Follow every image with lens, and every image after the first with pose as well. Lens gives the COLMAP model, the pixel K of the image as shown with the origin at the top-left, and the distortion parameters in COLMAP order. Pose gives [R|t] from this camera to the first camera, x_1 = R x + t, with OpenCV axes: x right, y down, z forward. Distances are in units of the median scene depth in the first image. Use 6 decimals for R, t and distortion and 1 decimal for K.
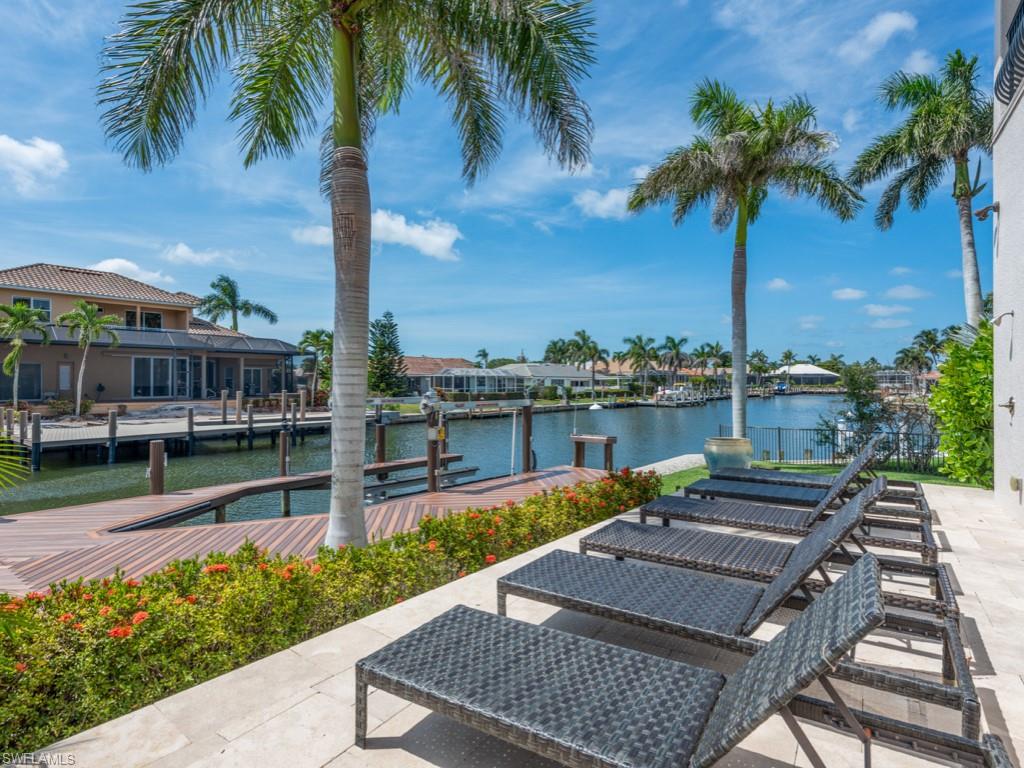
lens RADIAL K [[549.0, 0, 513.6], [0, 549.0, 384.4], [0, 0, 1]] dist [0.002321, 0.000351]
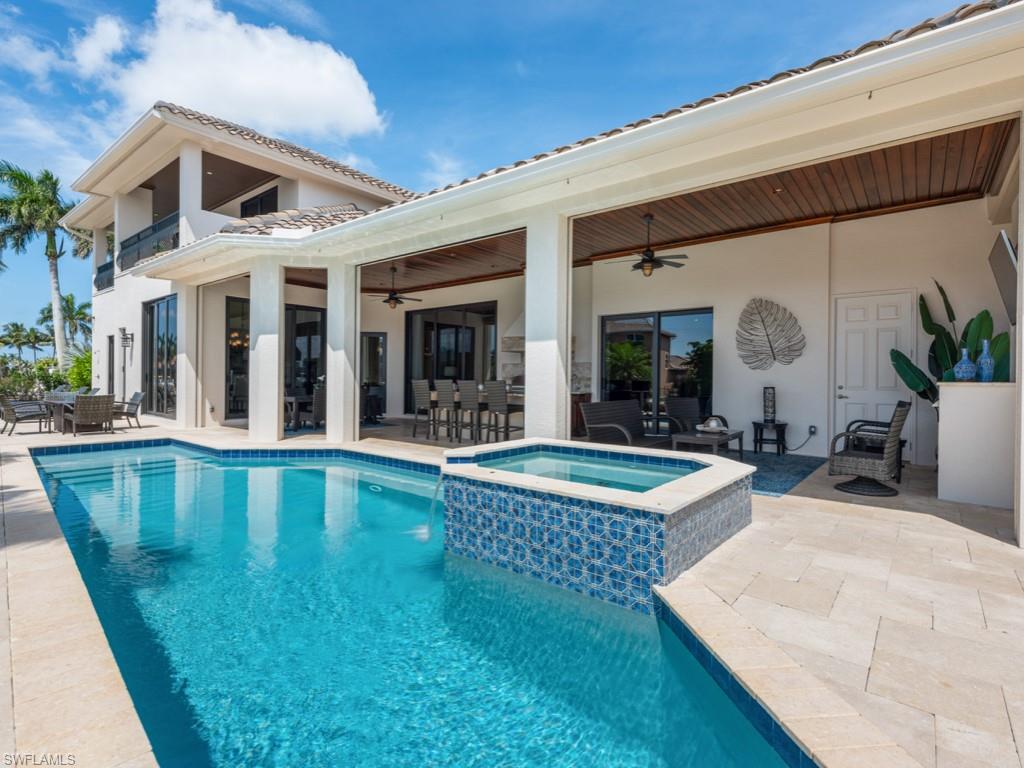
lens RADIAL K [[498.6, 0, 513.4], [0, 498.6, 381.5], [0, 0, 1]] dist [0.002271, 0.000256]
pose [[0.101669, -0.007420, 0.994791, -0.814428], [-0.005506, 0.999953, 0.008021, 0.011384], [-0.994803, -0.006293, 0.101624, -0.799601]]
